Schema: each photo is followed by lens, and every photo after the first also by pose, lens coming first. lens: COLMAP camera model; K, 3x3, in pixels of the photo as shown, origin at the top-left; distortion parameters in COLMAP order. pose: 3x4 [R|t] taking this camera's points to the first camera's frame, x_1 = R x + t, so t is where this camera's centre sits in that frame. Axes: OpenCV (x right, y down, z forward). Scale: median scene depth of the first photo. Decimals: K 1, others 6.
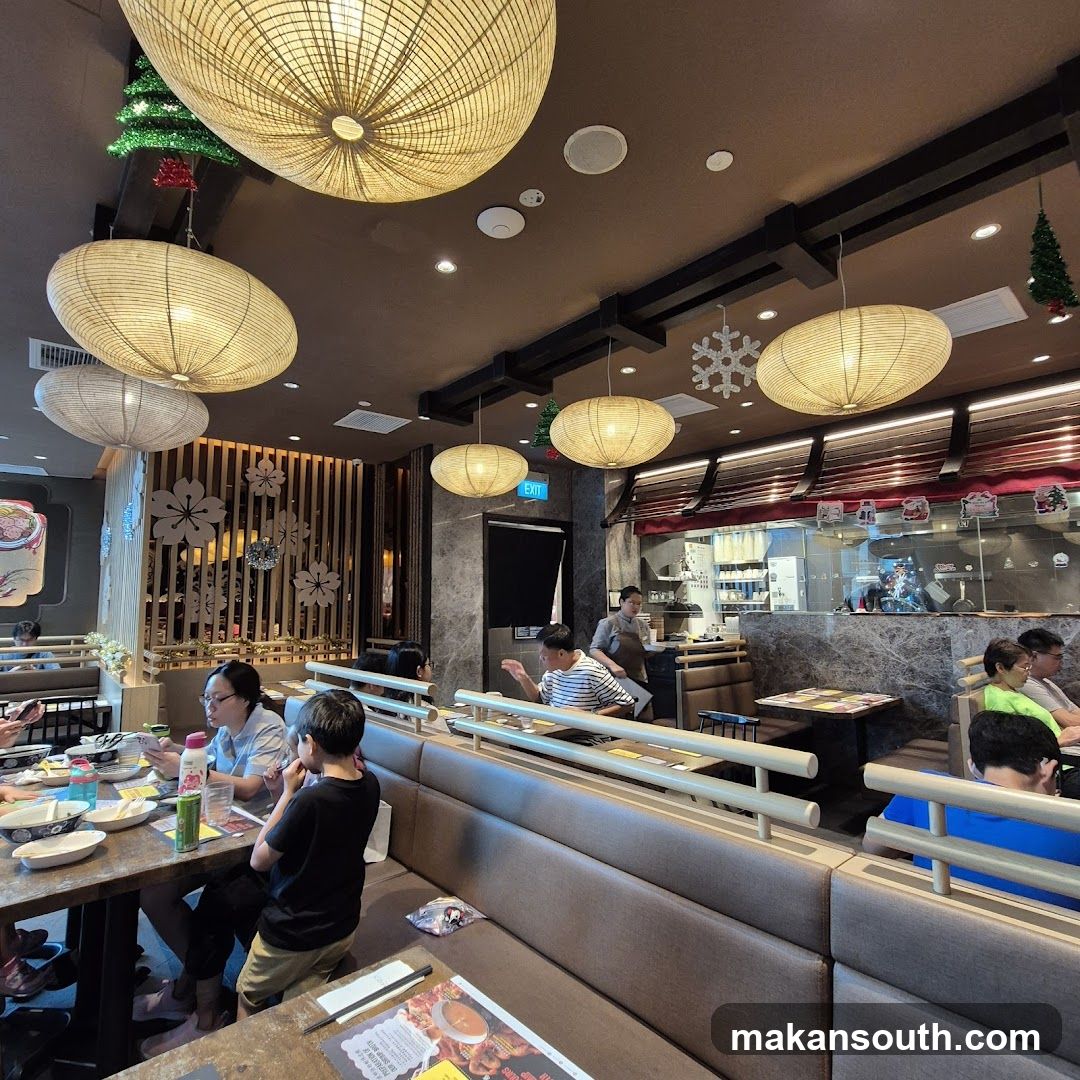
lens RADIAL K [[596.5, 0, 538.0], [0, 596.5, 544.6], [0, 0, 1]] dist [-0.007329, 0.002781]
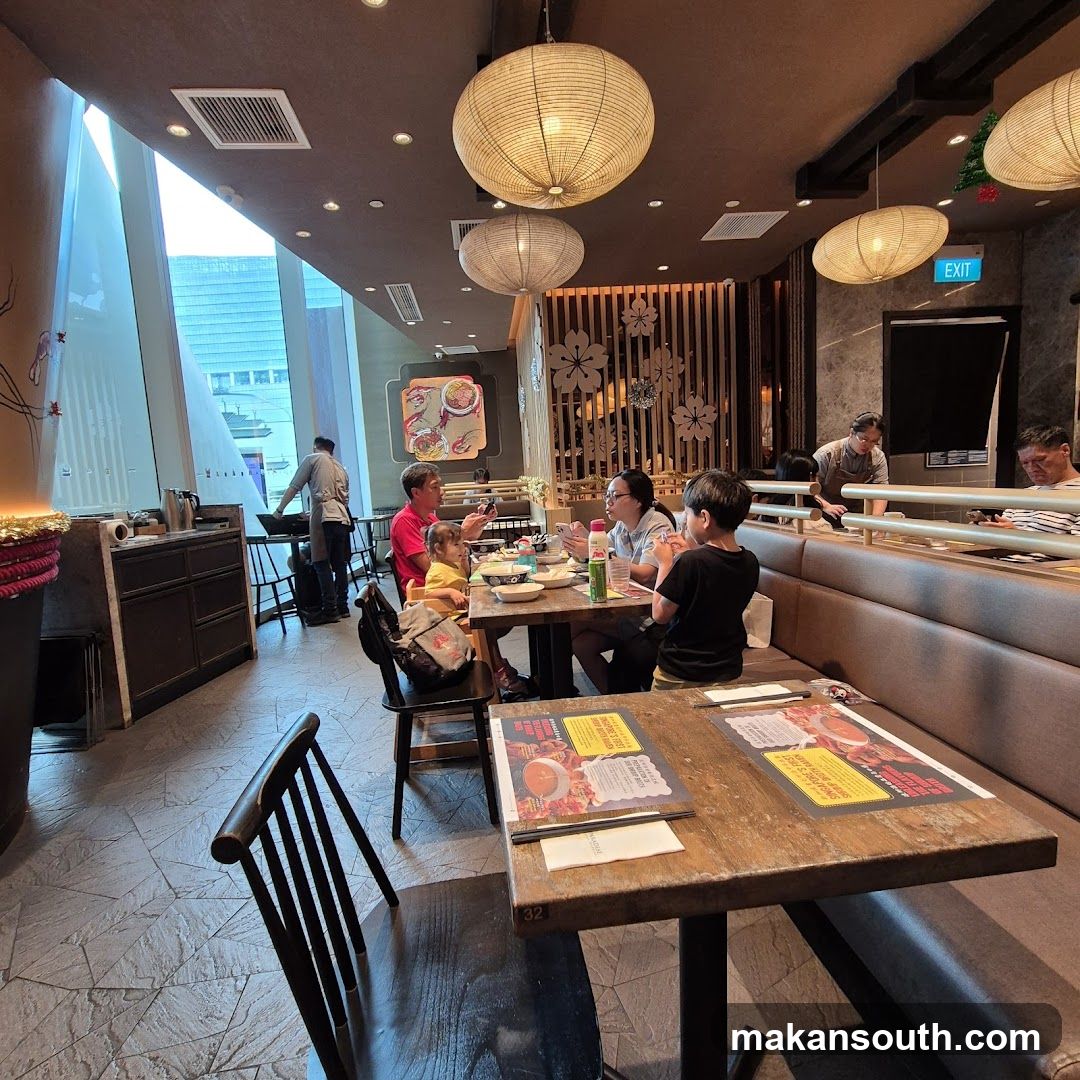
lens RADIAL K [[596.5, 0, 528.2], [0, 596.5, 536.4], [0, 0, 1]] dist [-0.007329, 0.002781]
pose [[0.809032, 0.029892, -0.587005, 0.005297], [0.112875, 0.972215, 0.205077, 0.033195], [0.576825, -0.232172, 0.783179, -0.009511]]
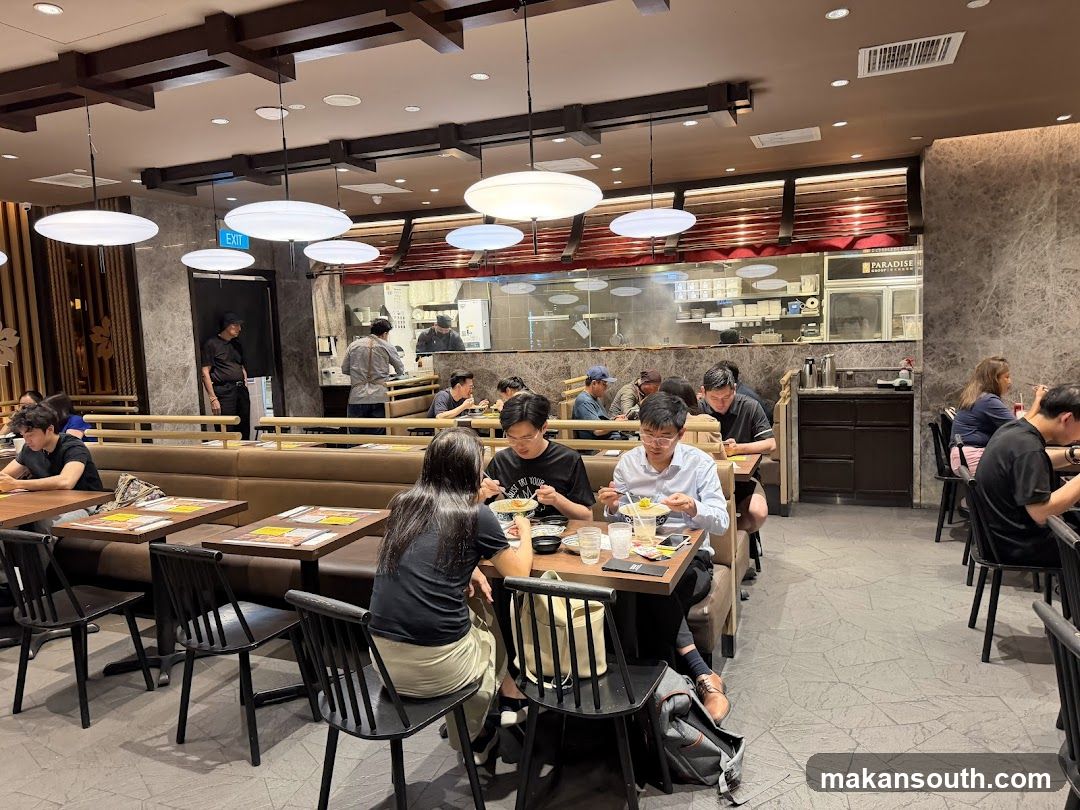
lens RADIAL K [[827.2, 0, 539.8], [0, 827.2, 405.3], [0, 0, 1]] dist [0.091949, 0.005108]
pose [[0.901832, -0.074108, 0.425685, -0.238207], [-0.008137, 0.982094, 0.188213, -0.125231], [-0.432011, -0.173201, 0.885081, -0.748961]]
